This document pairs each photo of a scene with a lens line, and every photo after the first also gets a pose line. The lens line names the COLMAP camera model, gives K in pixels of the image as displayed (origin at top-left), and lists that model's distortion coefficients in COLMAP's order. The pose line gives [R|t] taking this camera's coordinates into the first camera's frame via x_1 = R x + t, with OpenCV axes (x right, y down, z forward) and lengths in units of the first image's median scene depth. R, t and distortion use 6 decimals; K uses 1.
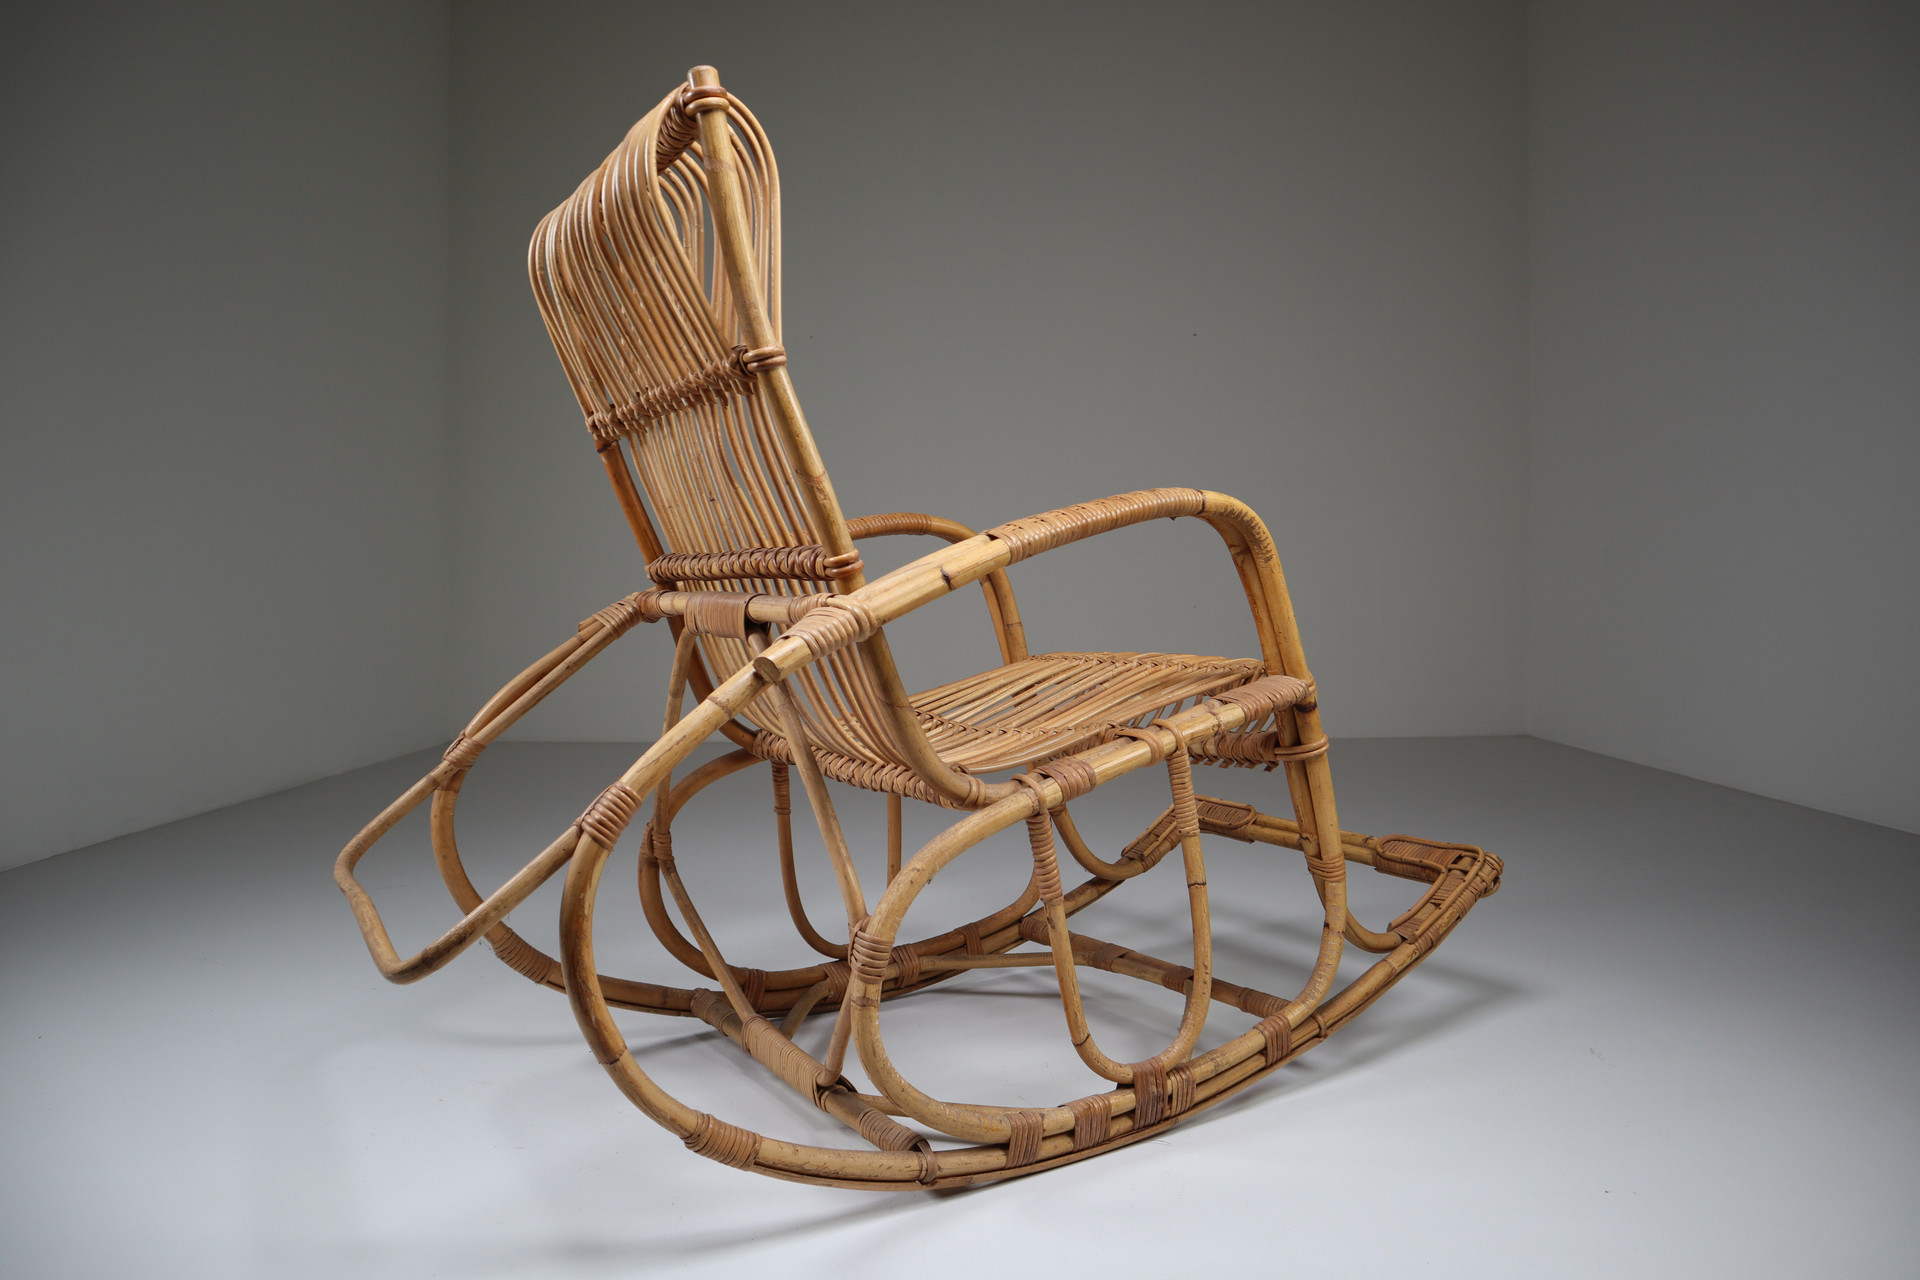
lens RADIAL K [[1470.1, 0, 960.0], [0, 1470.1, 640.0], [0, 0, 1]] dist [-0.123592, 0.001659]
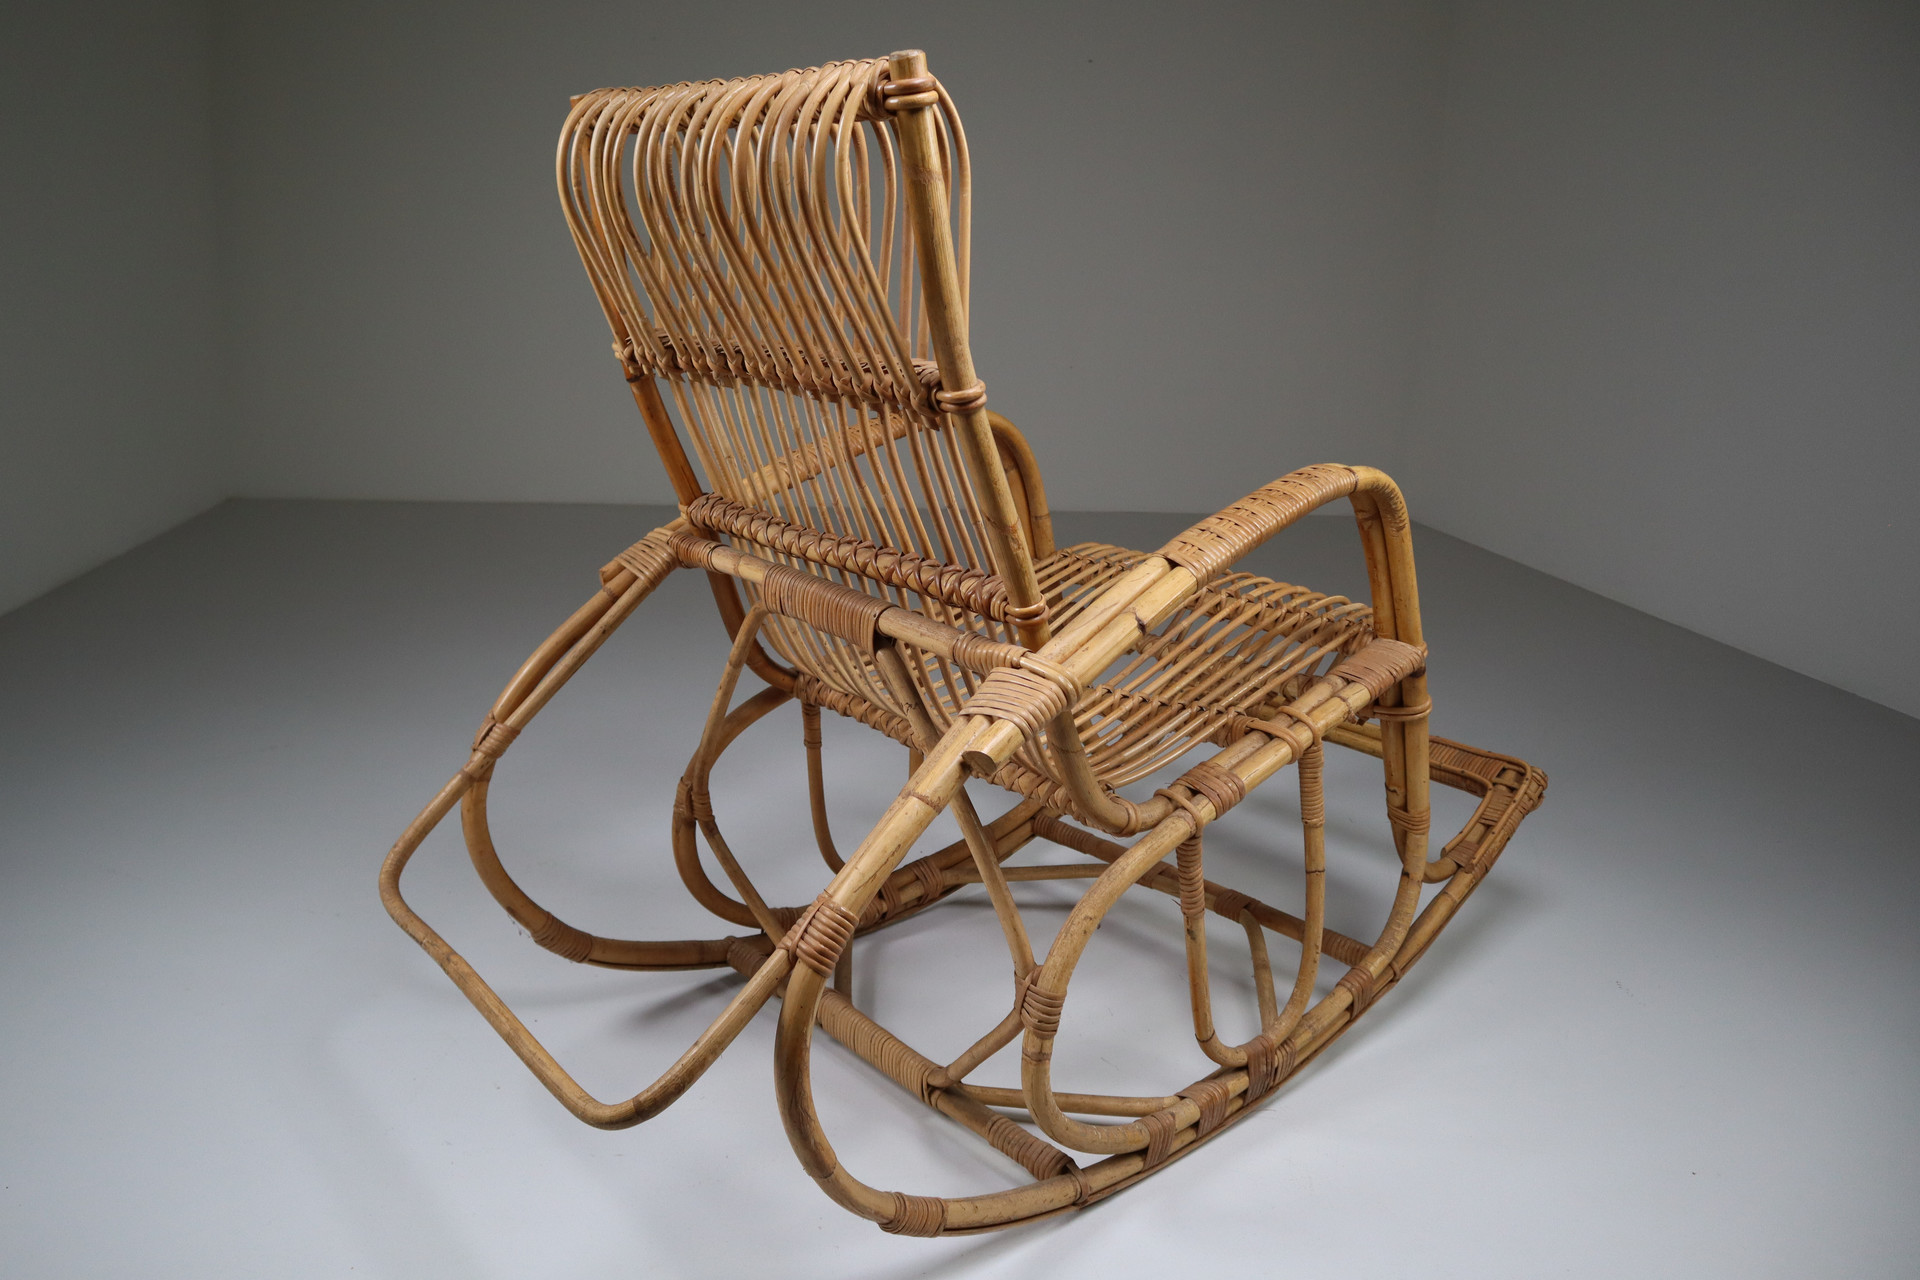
lens RADIAL K [[1586.1, 0, 877.1], [0, 1586.1, 637.4], [0, 0, 1]] dist [-0.130591, 0.002590]
pose [[0.991334, -0.029507, 0.128006, -0.255833], [-0.002708, 0.969648, 0.244492, -0.236542], [-0.131335, -0.242720, 0.961165, 0.071365]]
